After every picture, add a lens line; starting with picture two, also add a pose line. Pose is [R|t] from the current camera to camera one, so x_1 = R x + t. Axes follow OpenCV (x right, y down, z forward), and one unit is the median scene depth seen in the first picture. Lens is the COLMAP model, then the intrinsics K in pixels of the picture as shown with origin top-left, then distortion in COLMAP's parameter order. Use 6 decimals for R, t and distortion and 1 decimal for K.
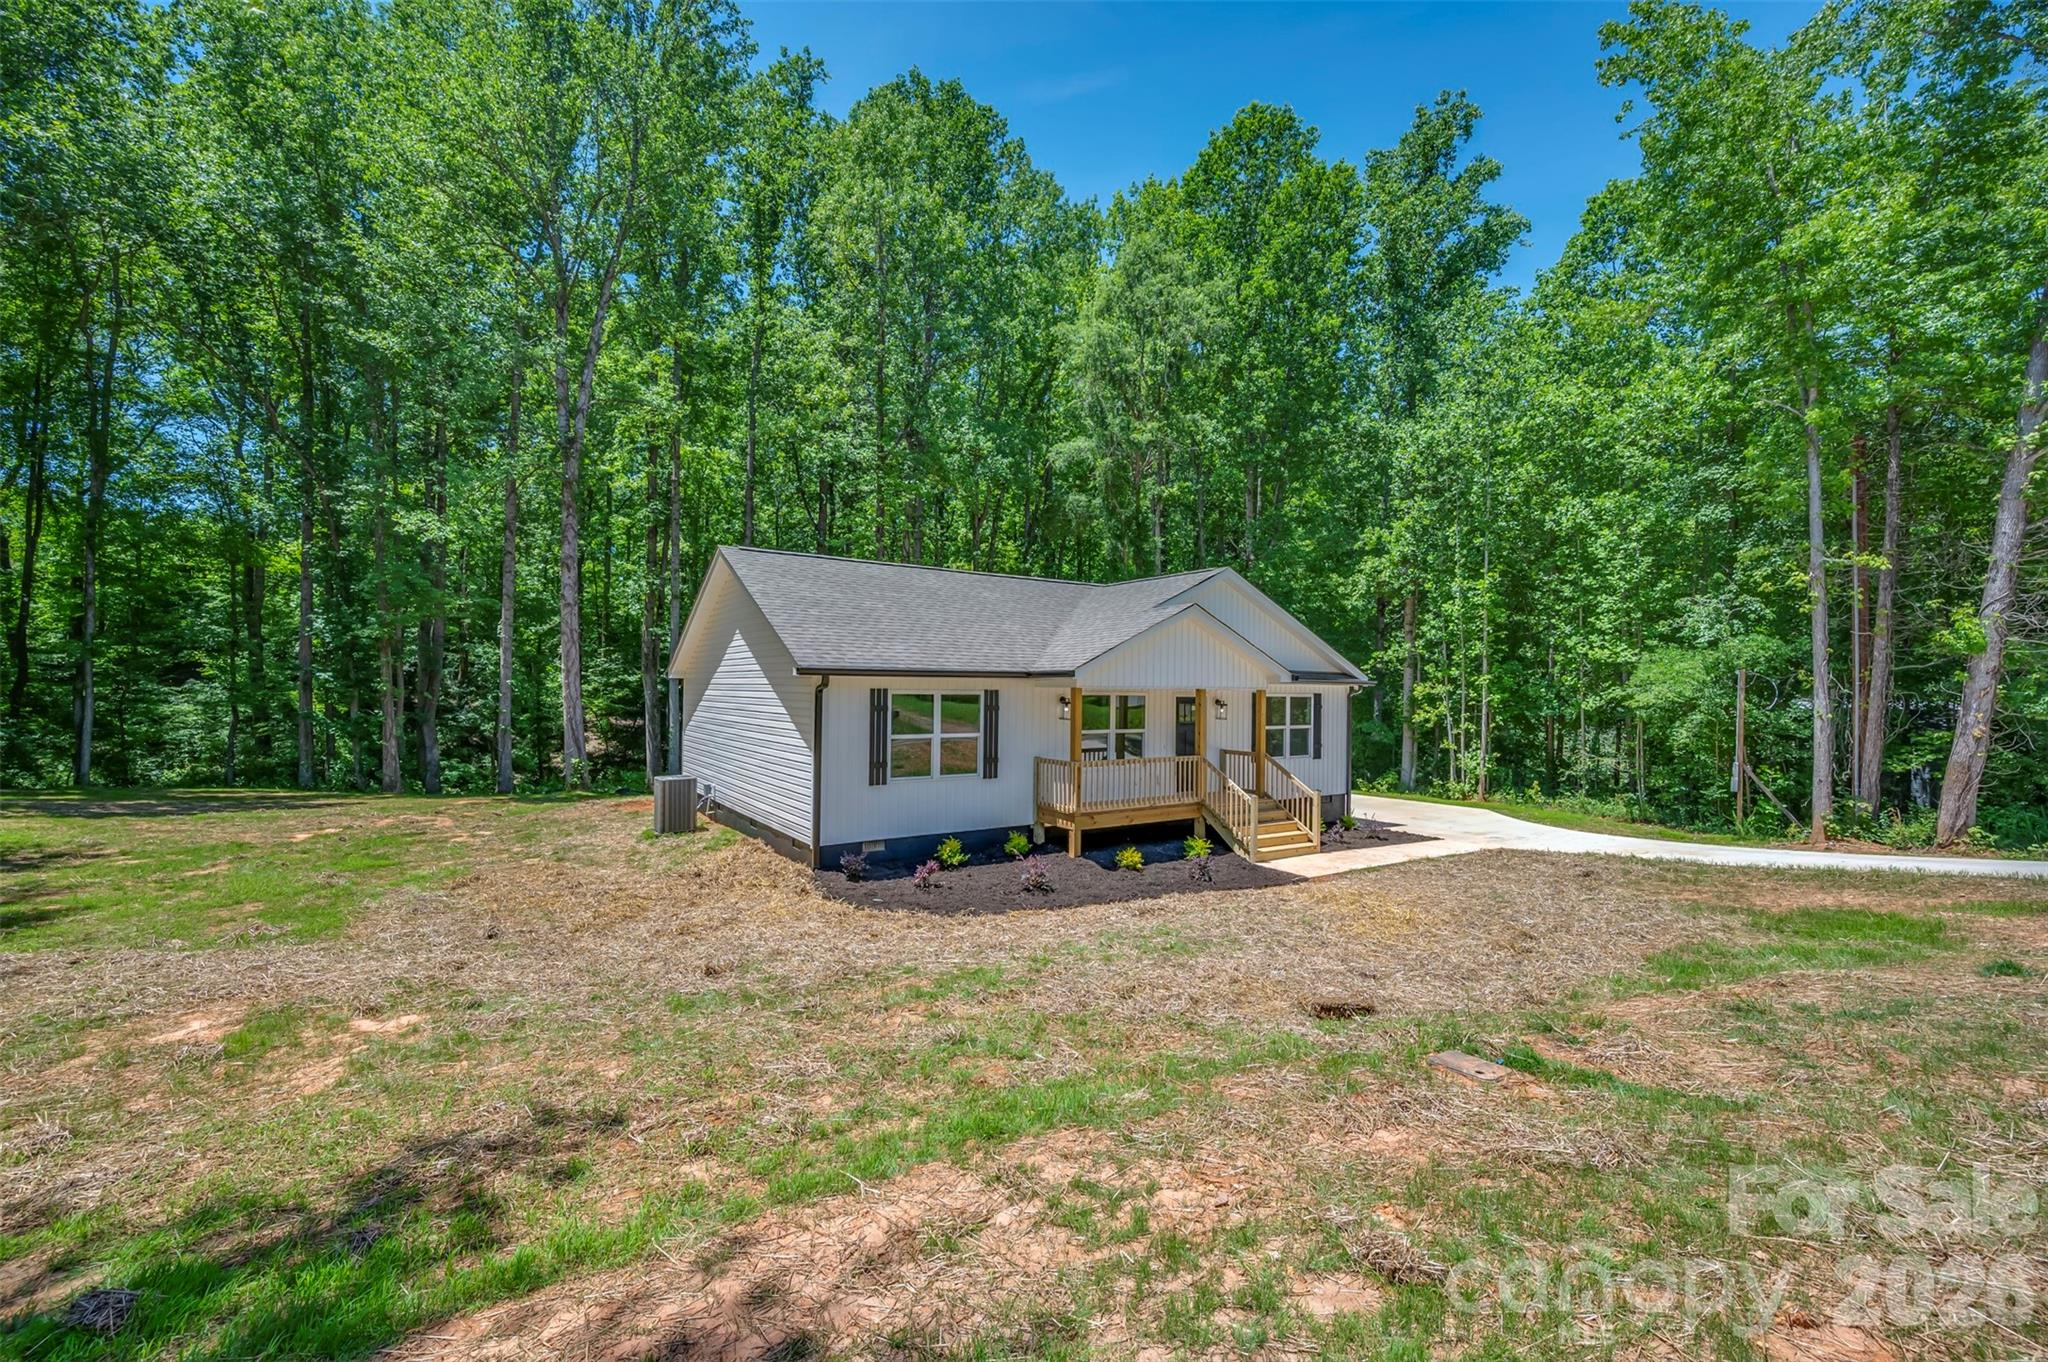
lens RADIAL K [[882.8, 0, 1024.1], [0, 882.8, 694.7], [0, 0, 1]] dist [-0.001261, 0.000032]
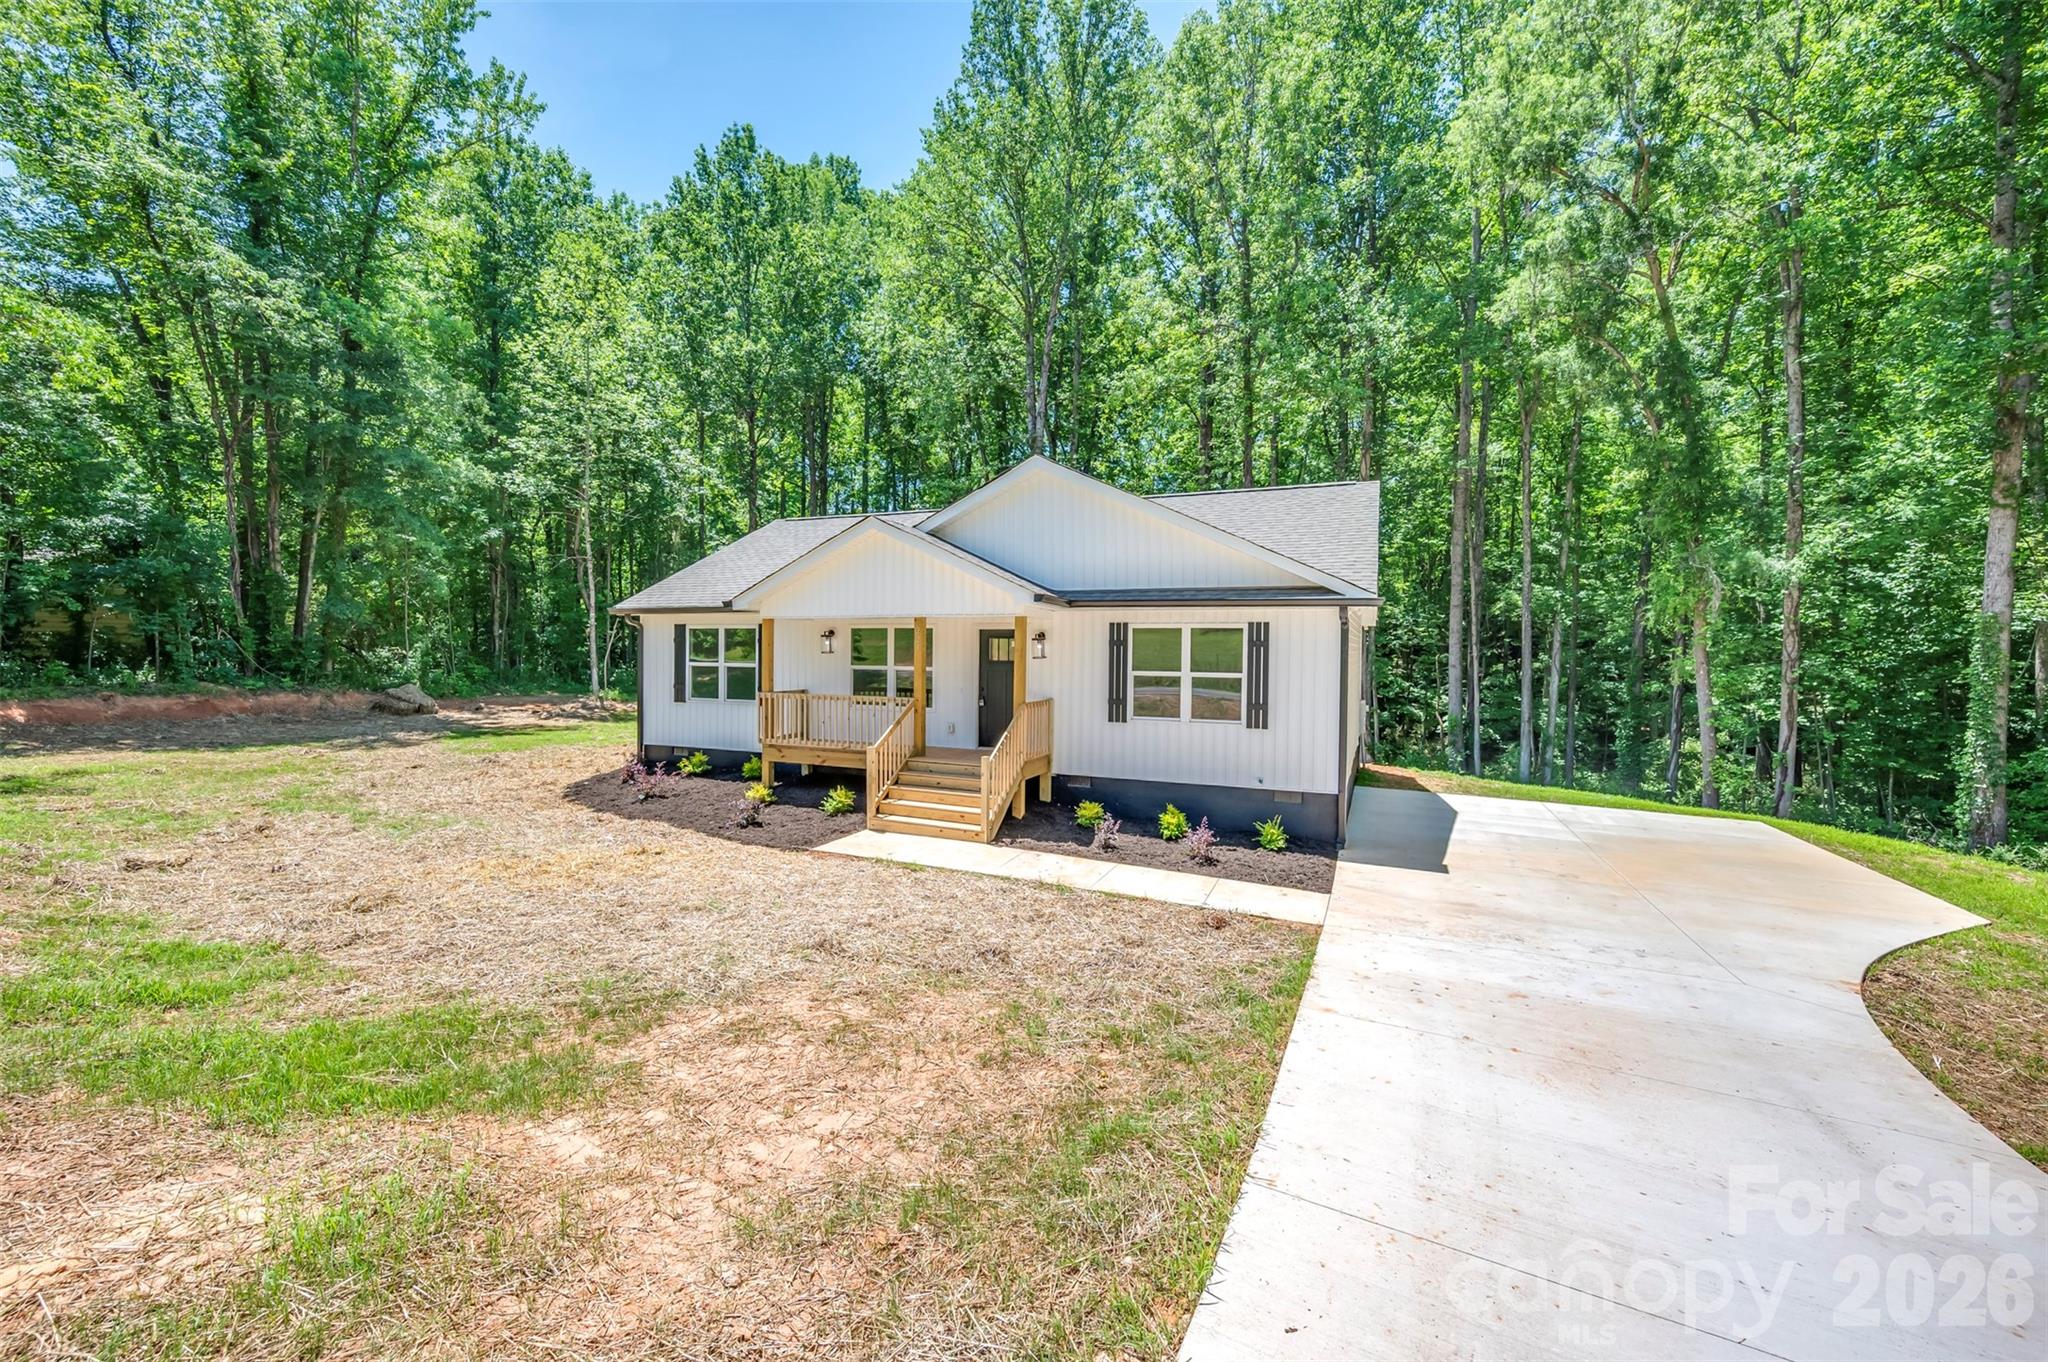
lens RADIAL K [[879.4, 0, 1032.2], [0, 879.4, 670.1], [0, 0, 1]] dist [0.000251, -0.000196]
pose [[0.530253, 0.034601, -0.847133, 0.756766], [0.003451, 0.999071, 0.042967, 0.004243], [0.847833, -0.025707, 0.529640, 0.513528]]
